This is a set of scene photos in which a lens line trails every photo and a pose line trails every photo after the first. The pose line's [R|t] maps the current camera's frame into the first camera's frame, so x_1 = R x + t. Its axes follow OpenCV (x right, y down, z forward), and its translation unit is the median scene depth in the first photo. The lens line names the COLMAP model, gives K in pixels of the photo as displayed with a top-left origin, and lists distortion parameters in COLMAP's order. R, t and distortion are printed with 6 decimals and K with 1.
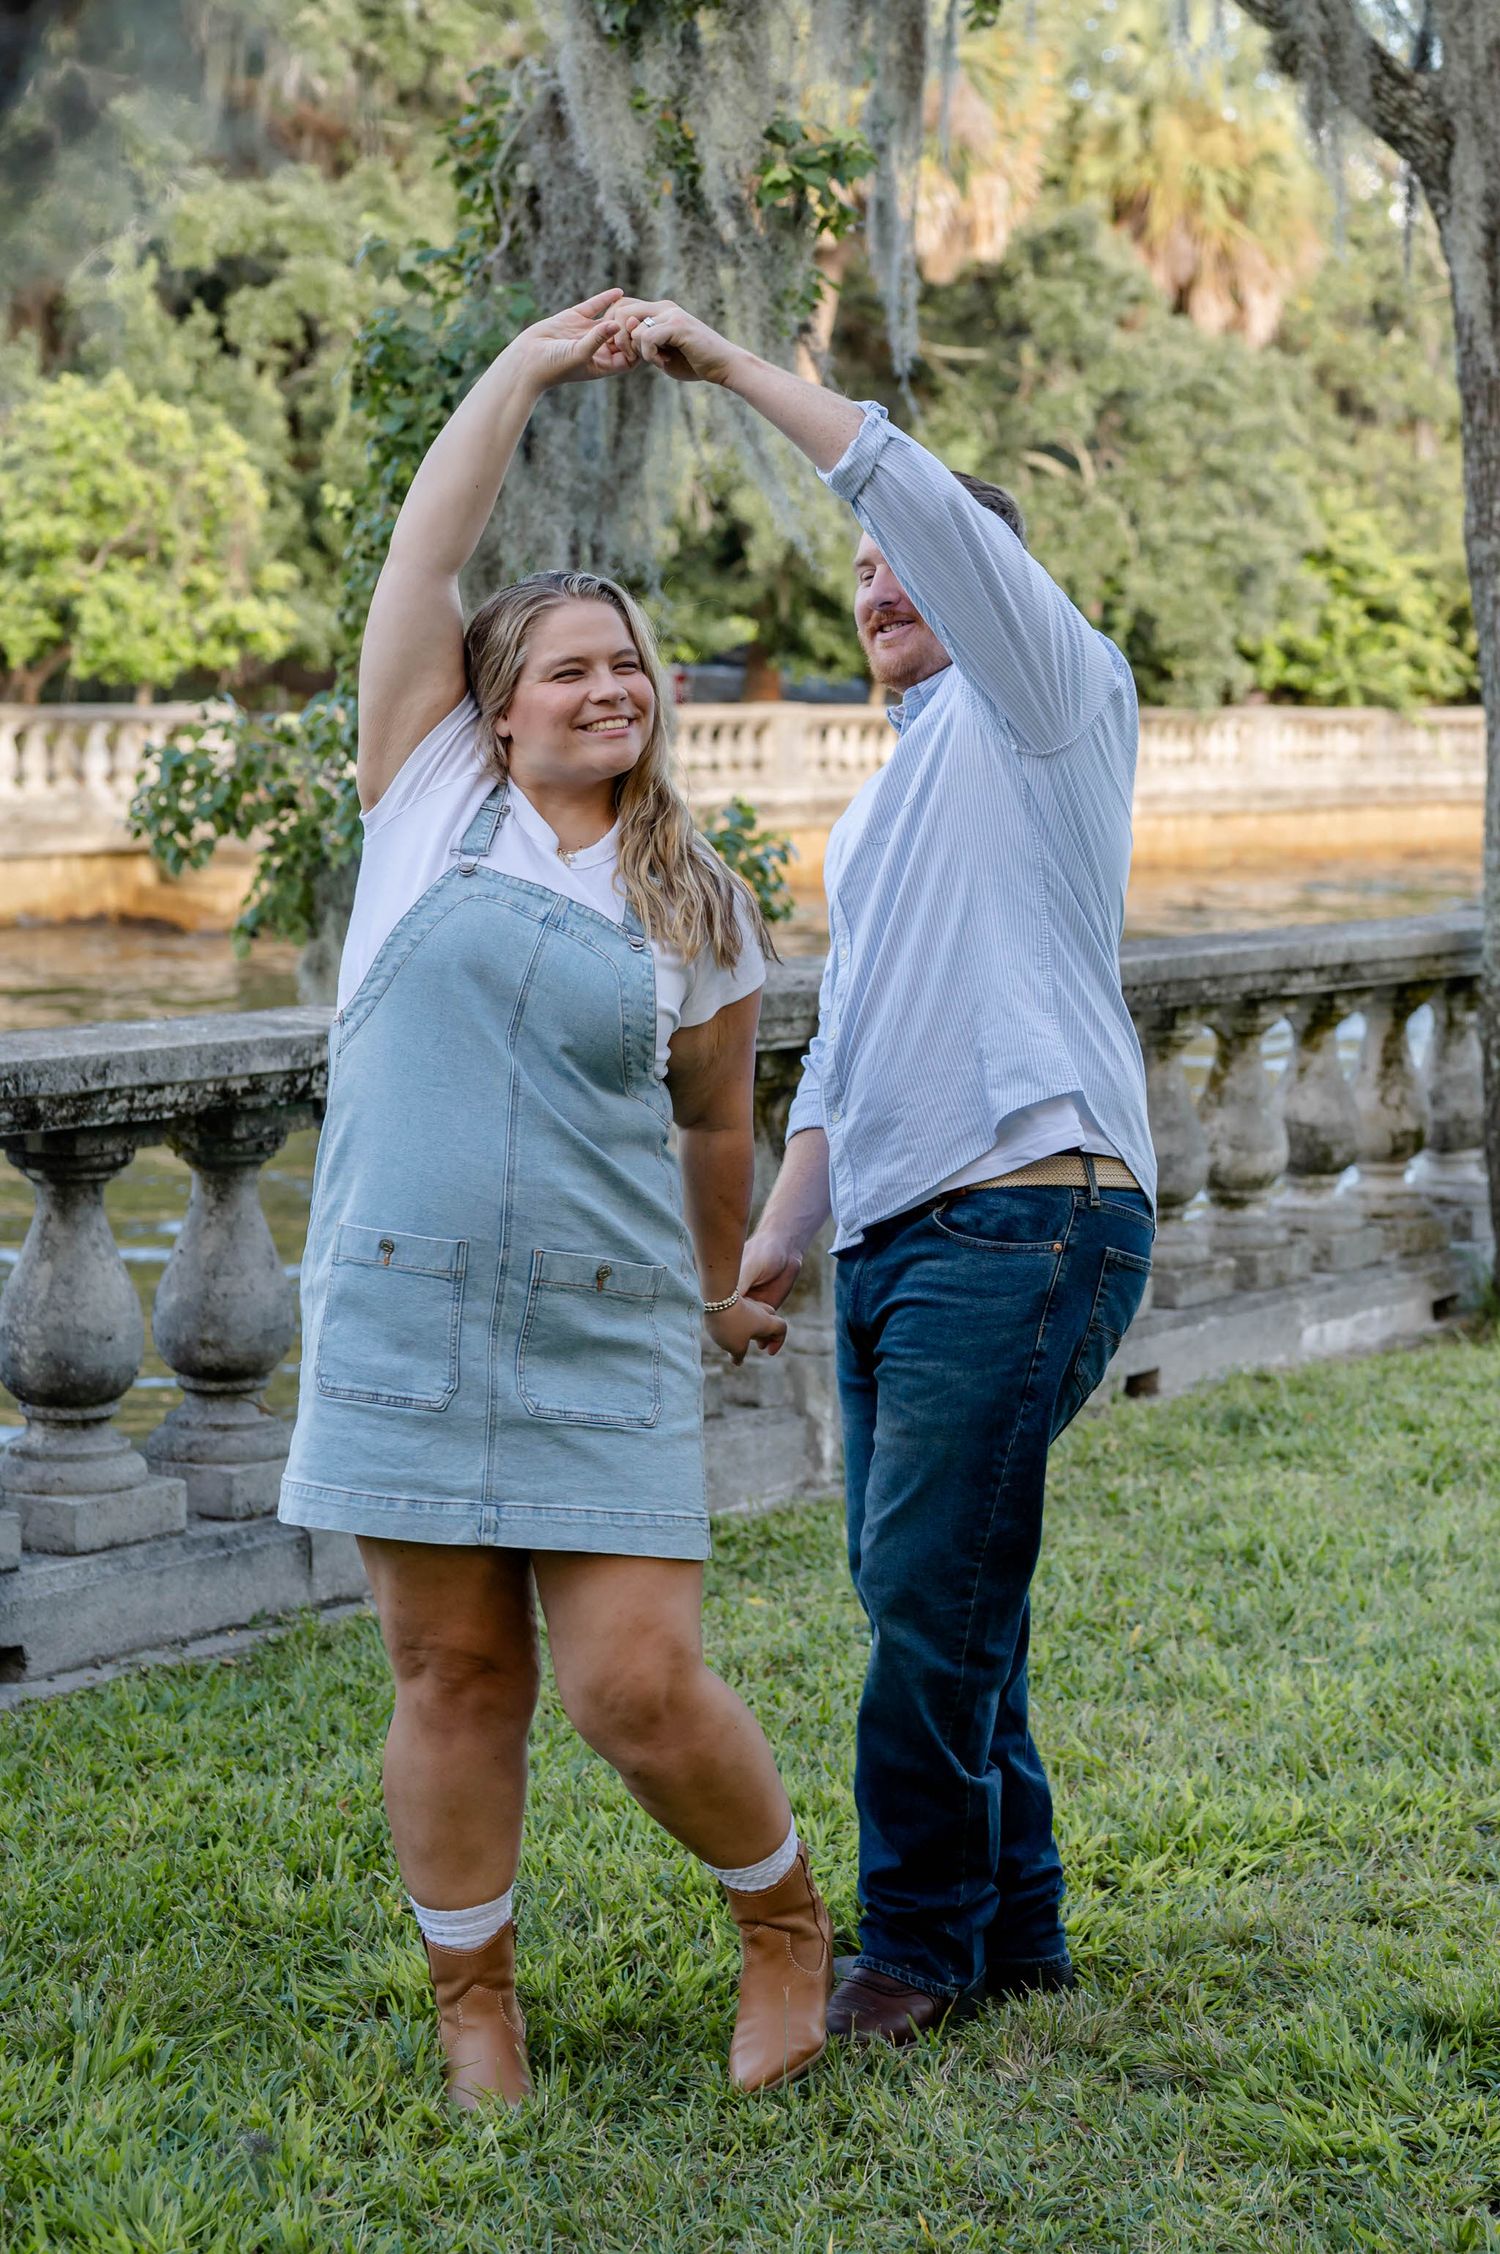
lens RADIAL K [[4680.6, 0, 1139.6], [0, 4680.6, 966.1], [0, 0, 1]] dist [0.006605, 0.000000]
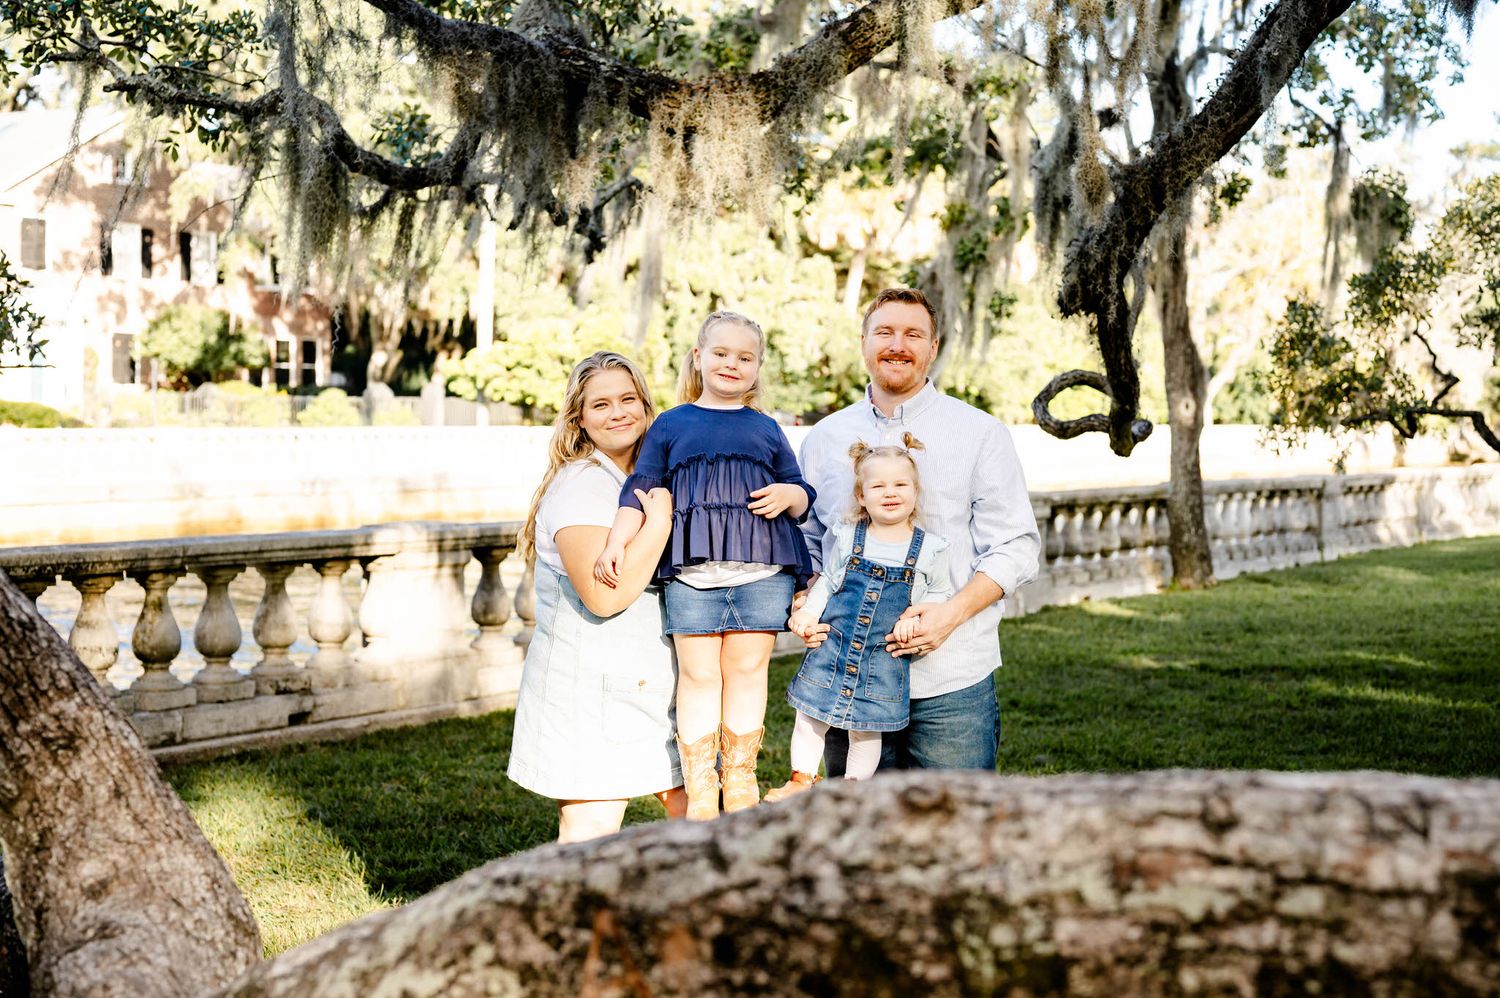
lens RADIAL K [[2203.9, 0, 759.1], [0, 2203.9, 496.4], [0, 0, 1]] dist [-0.003710, 0.000000]
pose [[0.997023, -0.005445, -0.076916, -0.038724], [0.003638, 0.999714, -0.023617, 0.013405], [0.077023, 0.023267, 0.996758, -0.257750]]
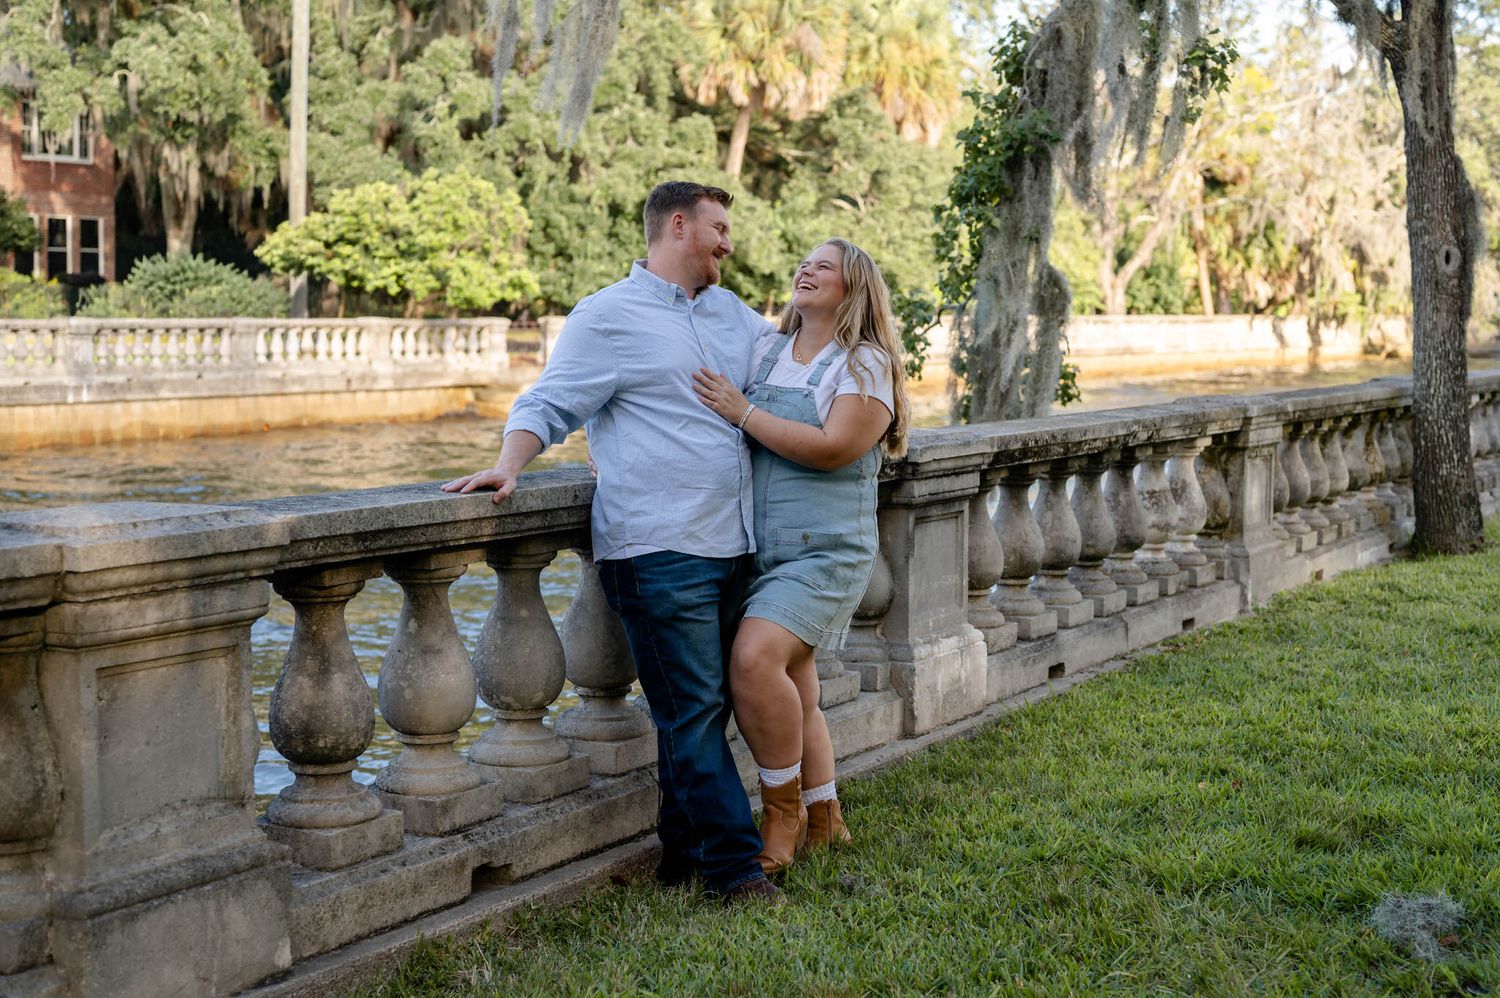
lens RADIAL K [[2203.9, 0, 769.3], [0, 2203.9, 510.7], [0, 0, 1]] dist [-0.003710, 0.000000]
pose [[0.999889, -0.013286, 0.006706, -0.083939], [0.013082, 0.999478, 0.029550, 0.005721], [-0.007095, -0.029459, 0.999541, -0.035037]]
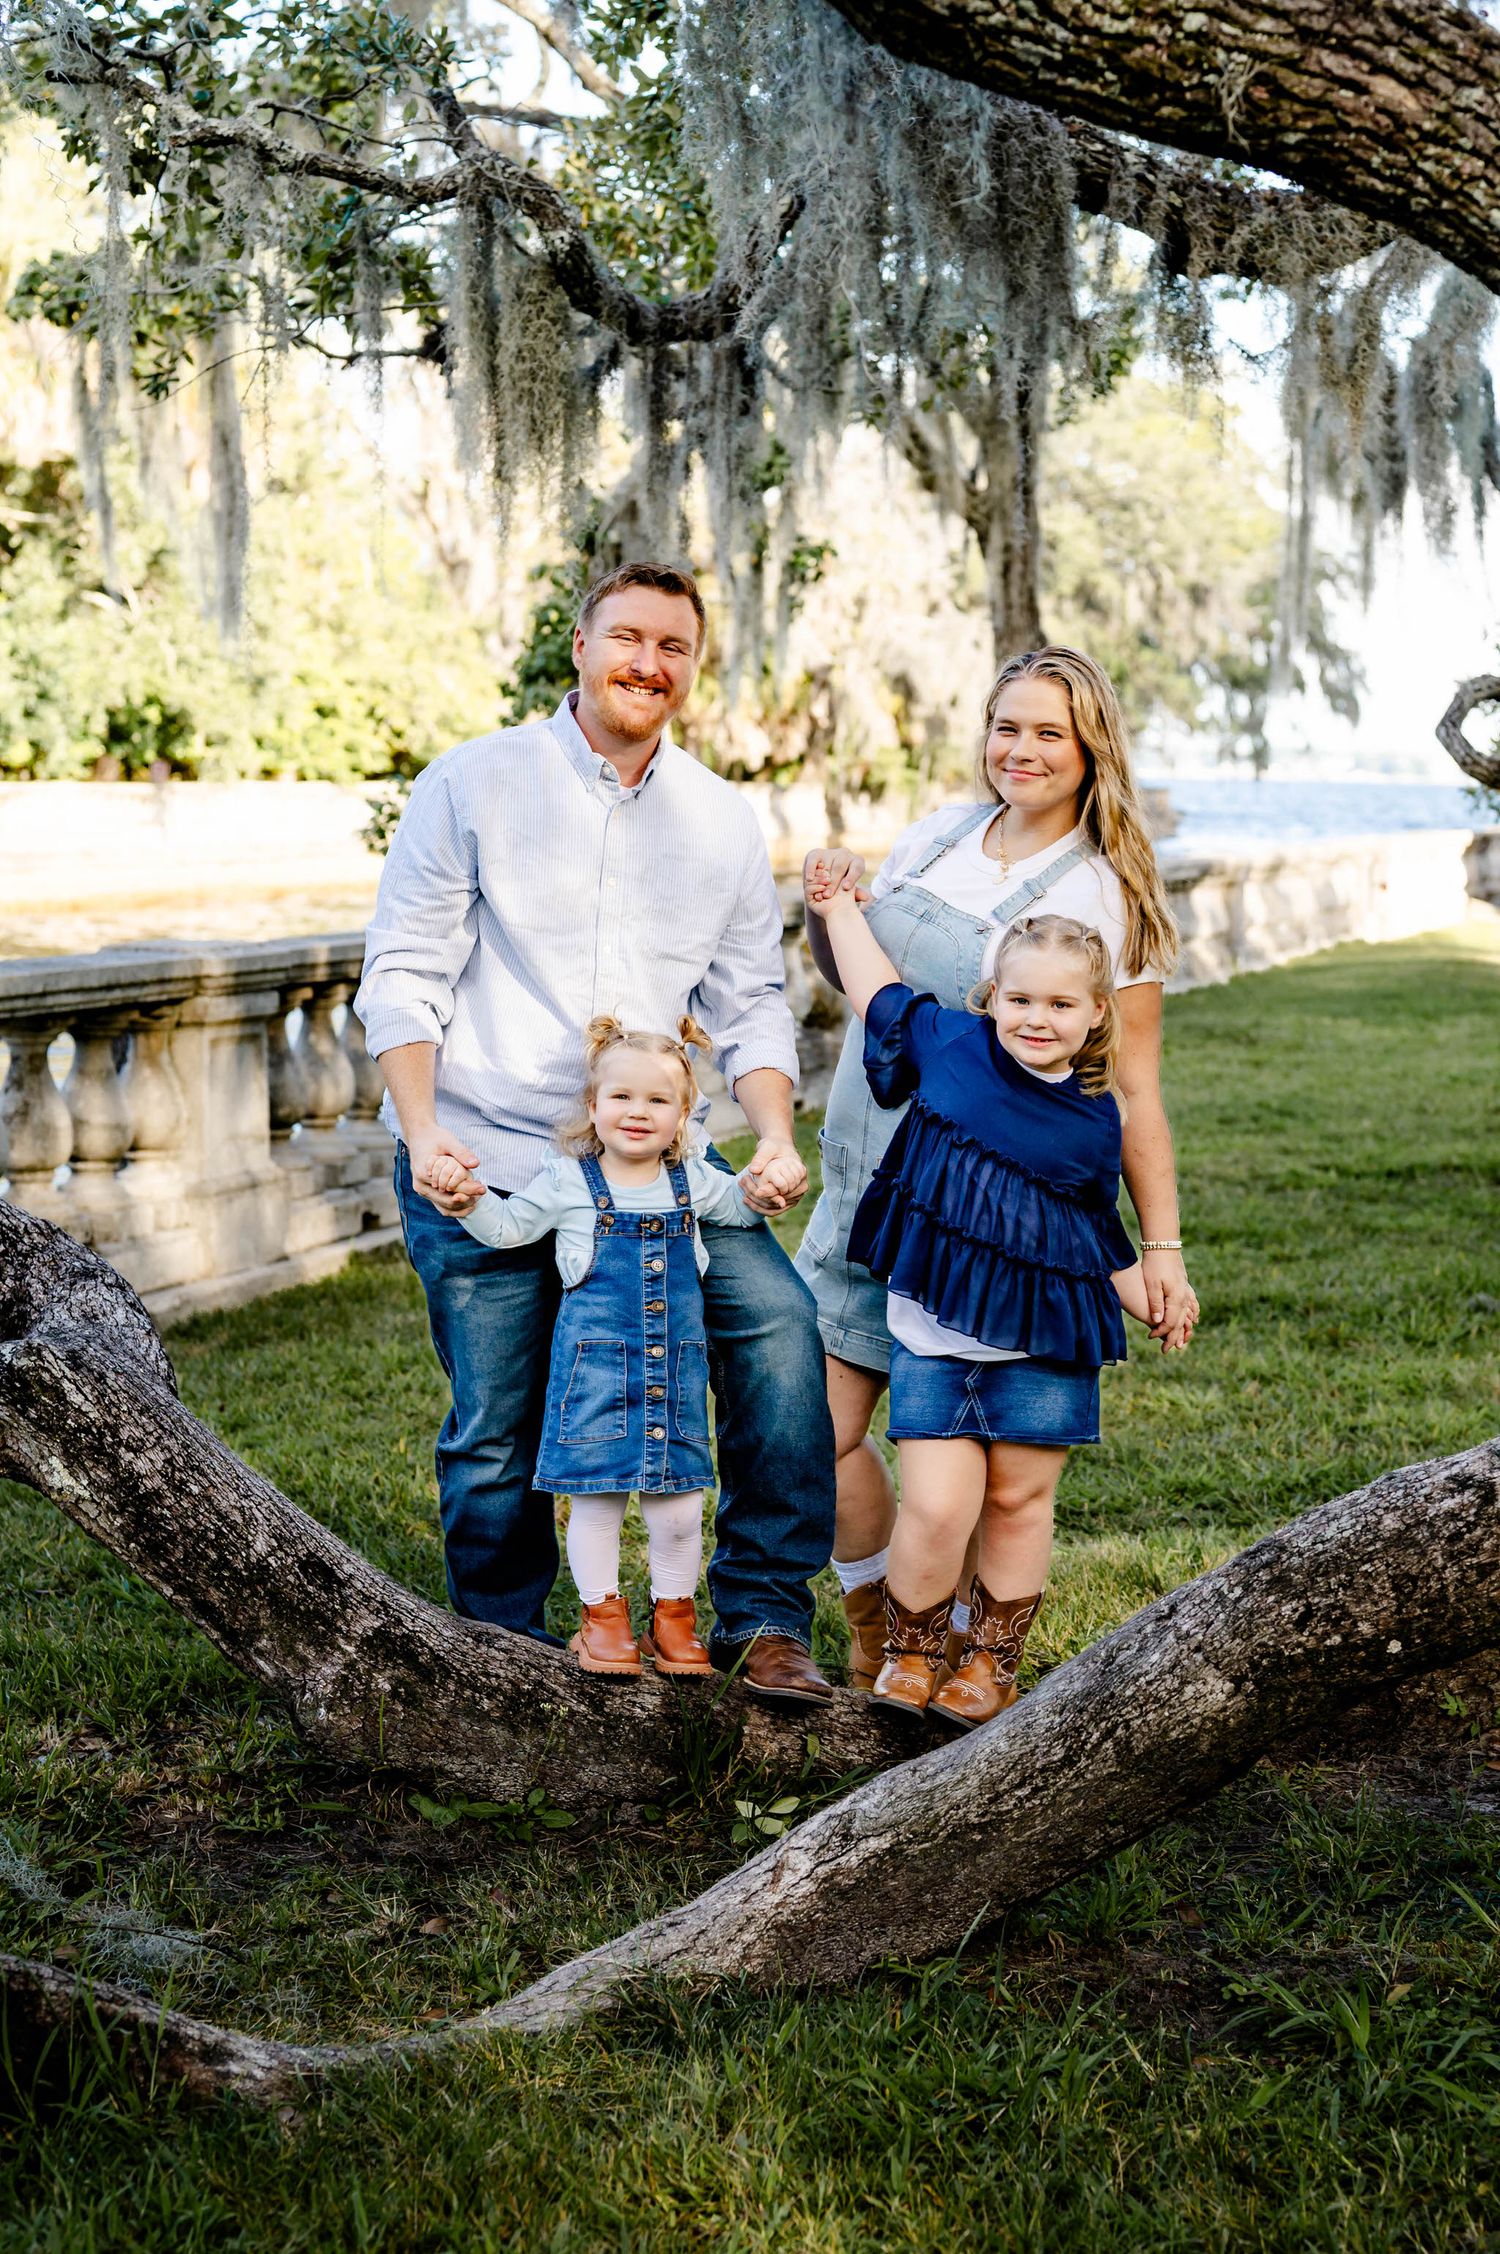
lens RADIAL K [[4114.7, 0, 895.3], [0, 4114.7, 1211.5], [0, 0, 1]] dist [0.014951, 0.000000]
pose [[0.963807, -0.033064, 0.264542, -0.159434], [0.020156, 0.998477, 0.051361, 0.015455], [-0.265837, -0.044170, 0.963005, -0.277935]]
